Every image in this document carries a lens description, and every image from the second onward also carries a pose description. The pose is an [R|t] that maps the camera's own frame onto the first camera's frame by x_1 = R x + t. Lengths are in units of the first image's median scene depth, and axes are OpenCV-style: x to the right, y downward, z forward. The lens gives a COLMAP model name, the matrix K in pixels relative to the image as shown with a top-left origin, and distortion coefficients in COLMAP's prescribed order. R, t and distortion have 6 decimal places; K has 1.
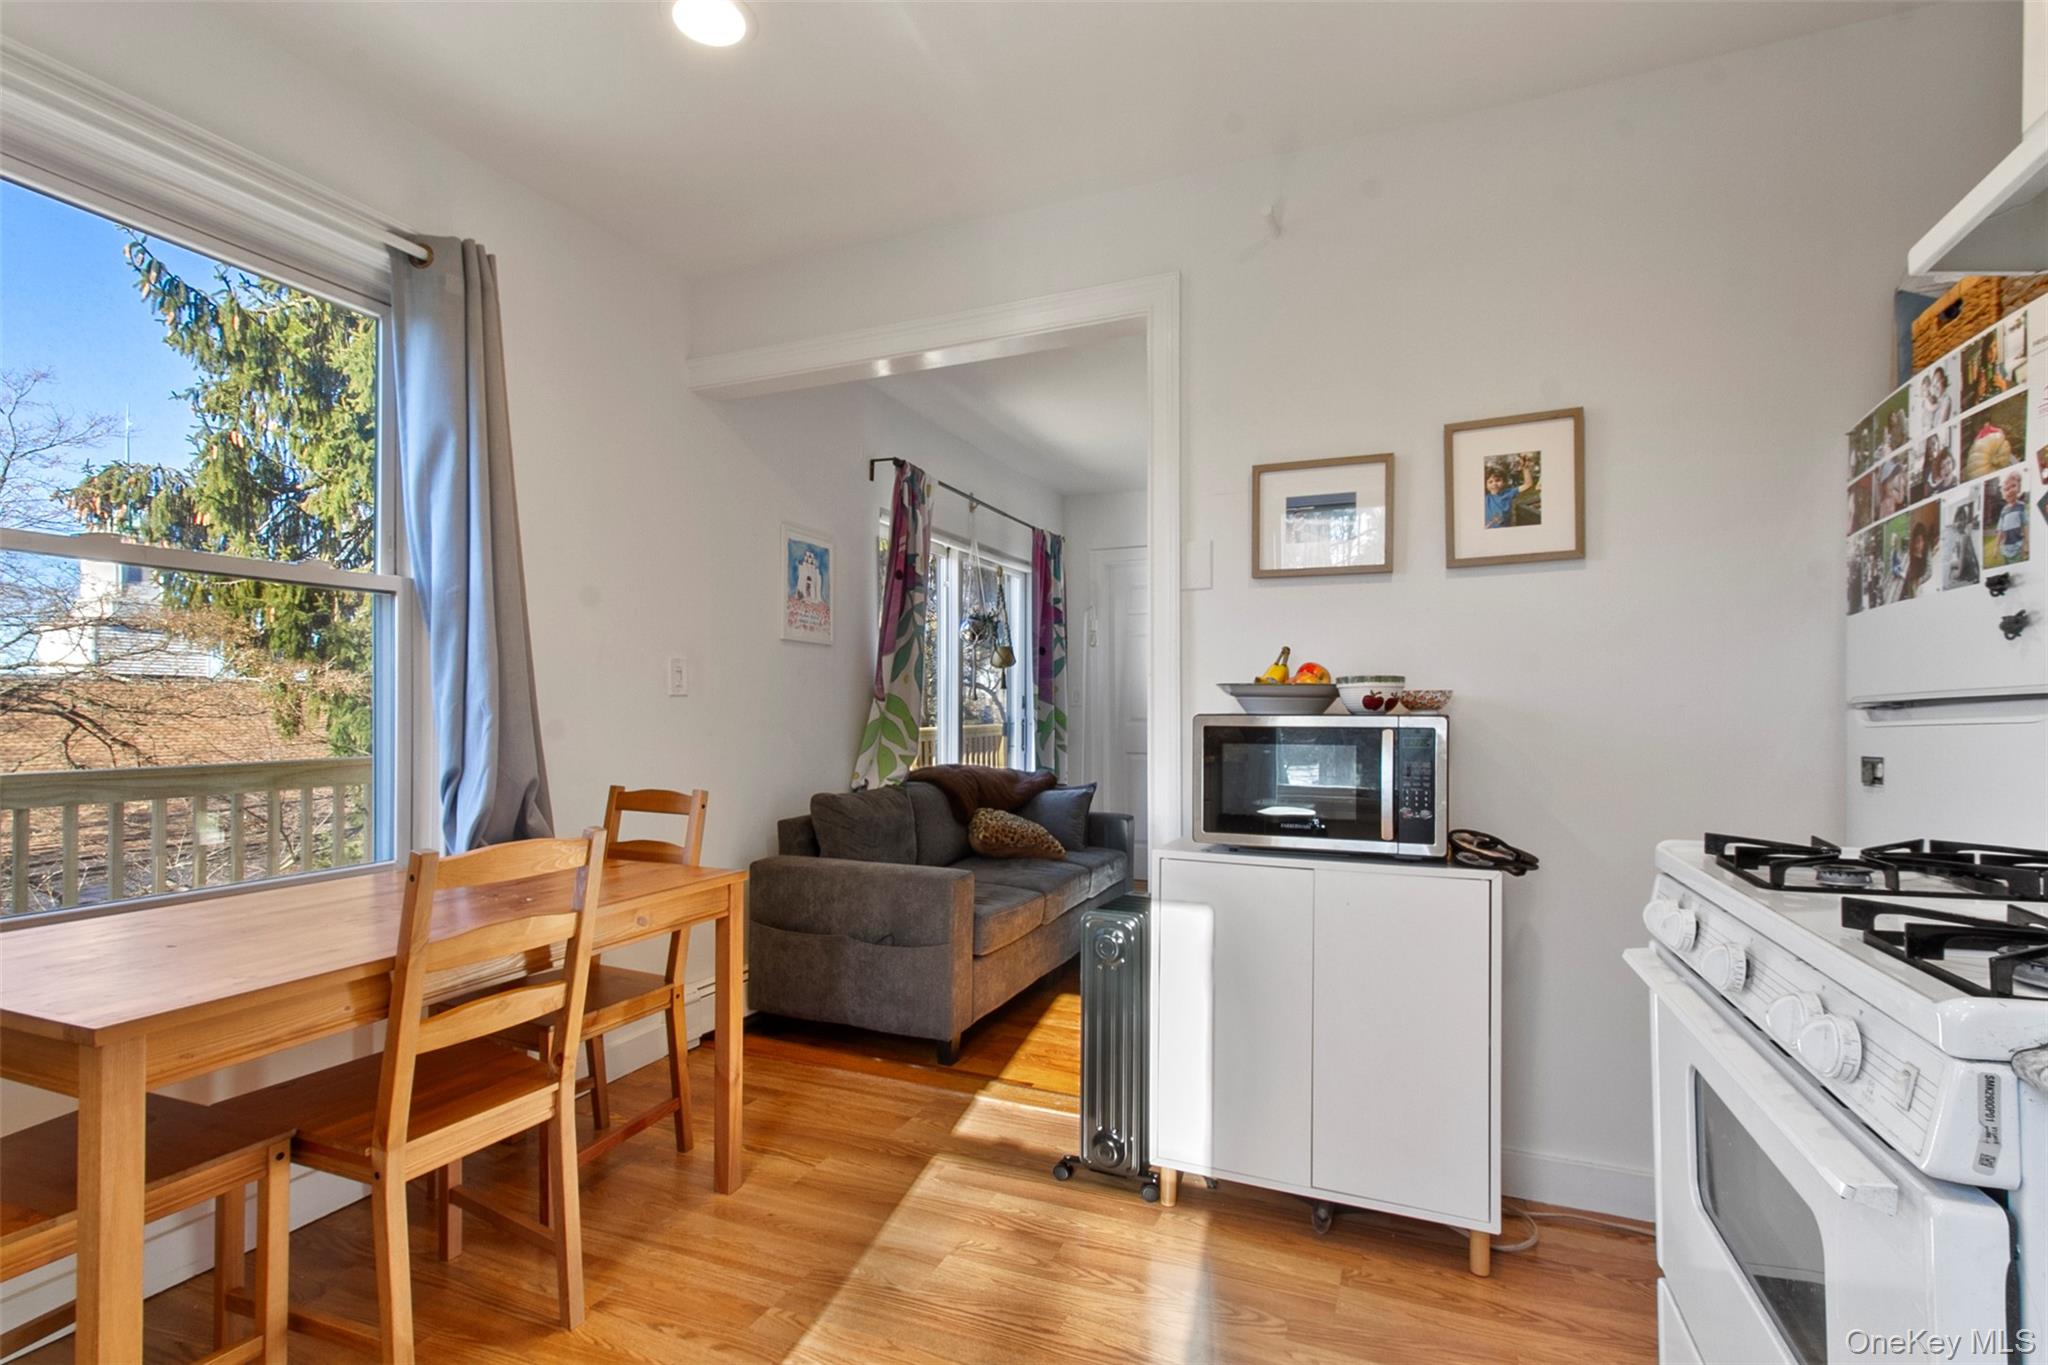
lens RADIAL K [[946.1, 0, 1023.4], [0, 946.1, 695.1], [0, 0, 1]] dist [0.004410, 0.000632]
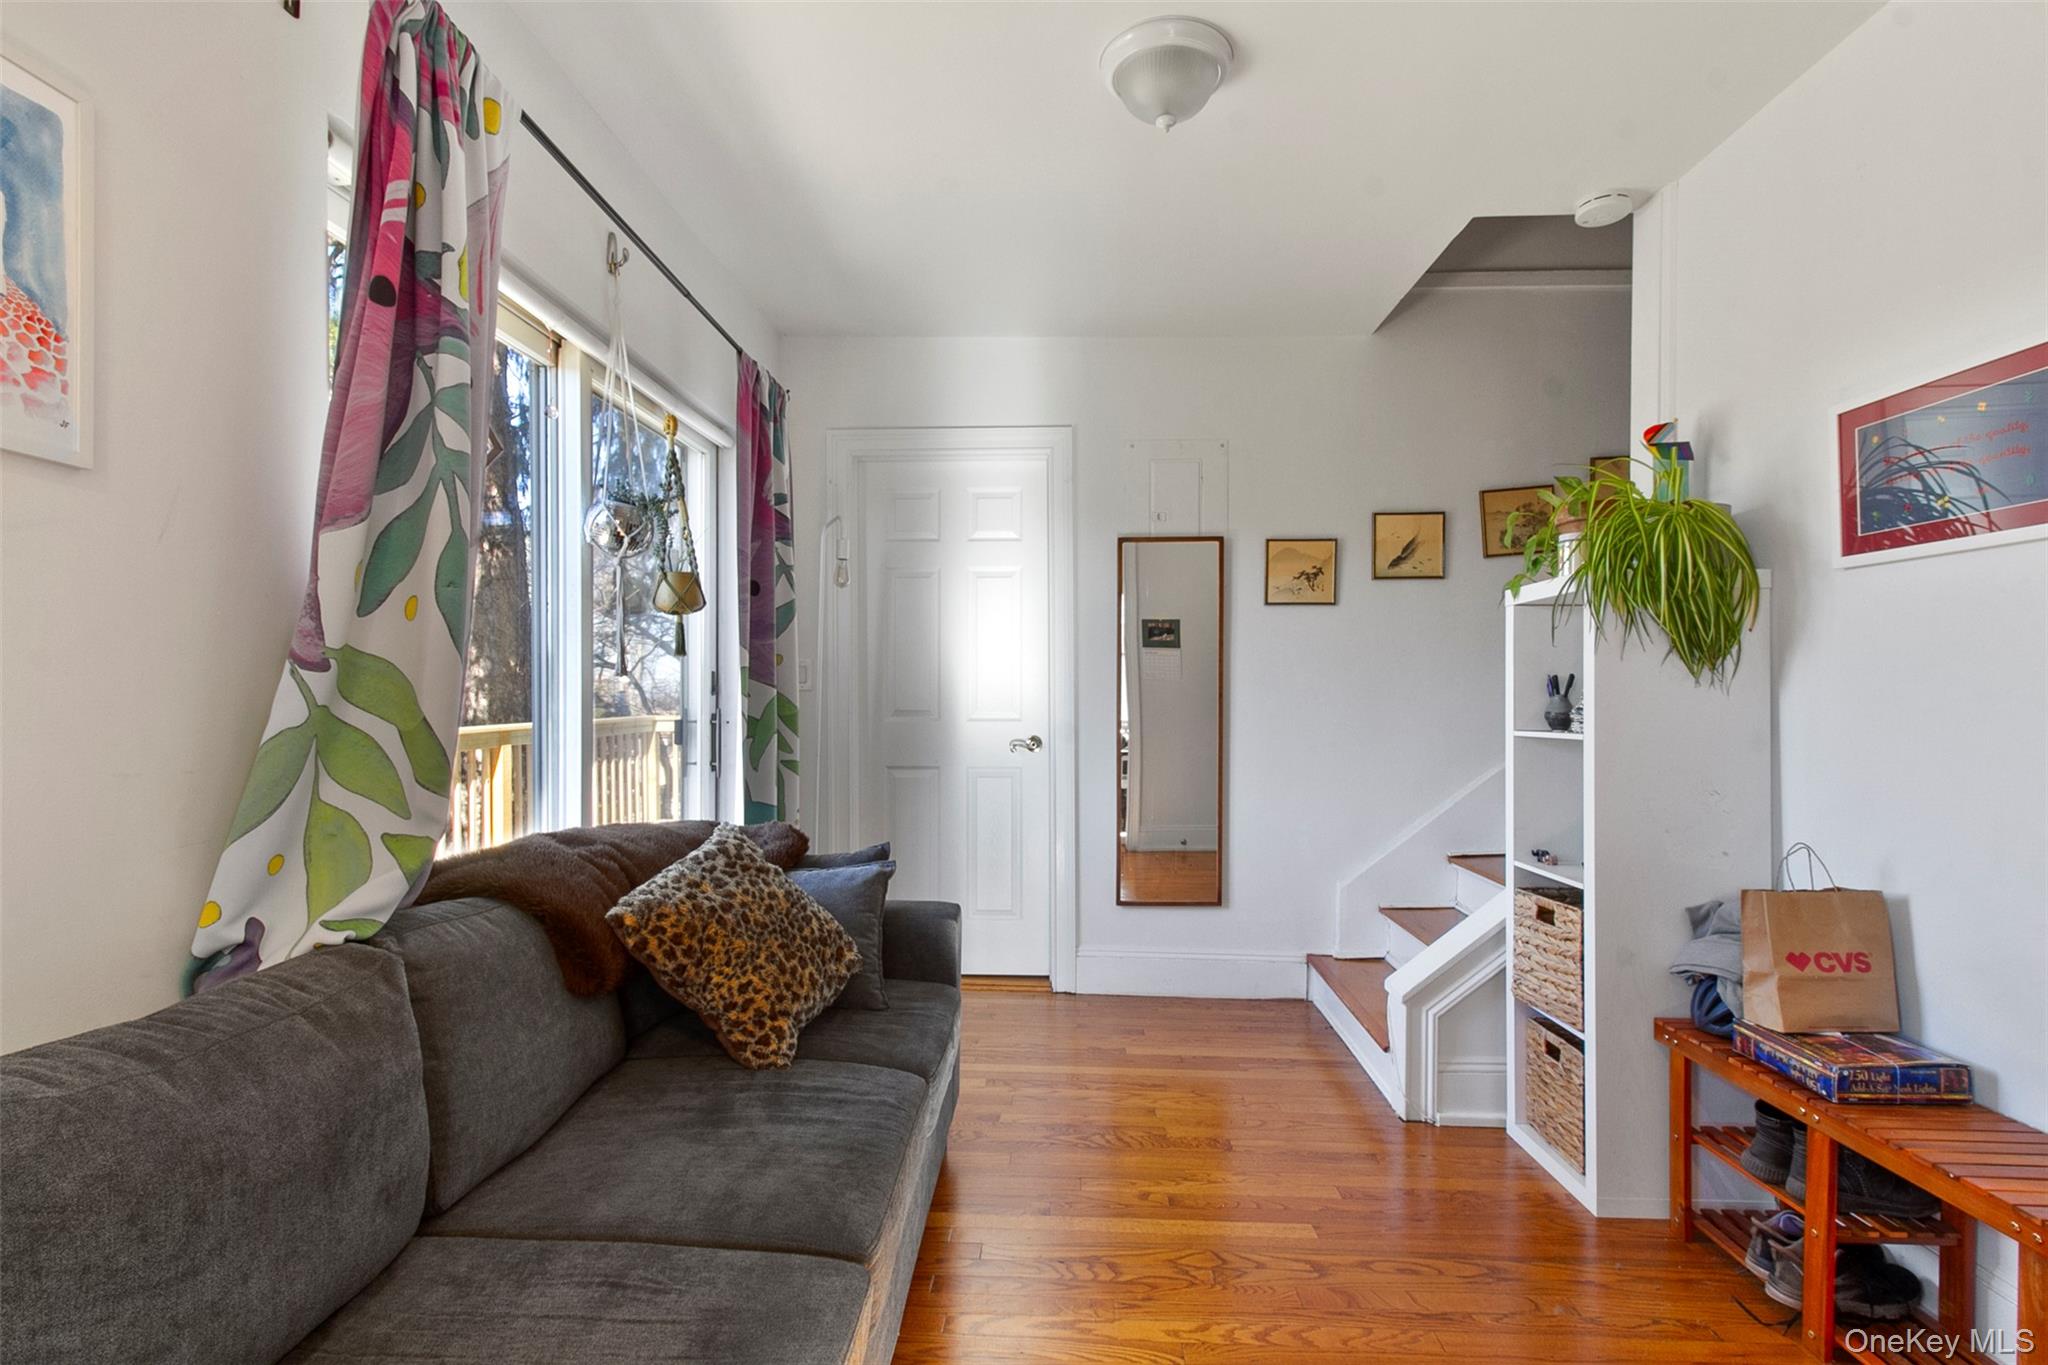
lens RADIAL K [[946.1, 0, 1023.4], [0, 946.1, 695.1], [0, 0, 1]] dist [0.004410, 0.000632]
pose [[0.934080, -0.000637, 0.357062, -0.039034], [-0.004256, 0.999908, 0.012916, 0.009249], [-0.357037, -0.013584, 0.933991, 0.589614]]
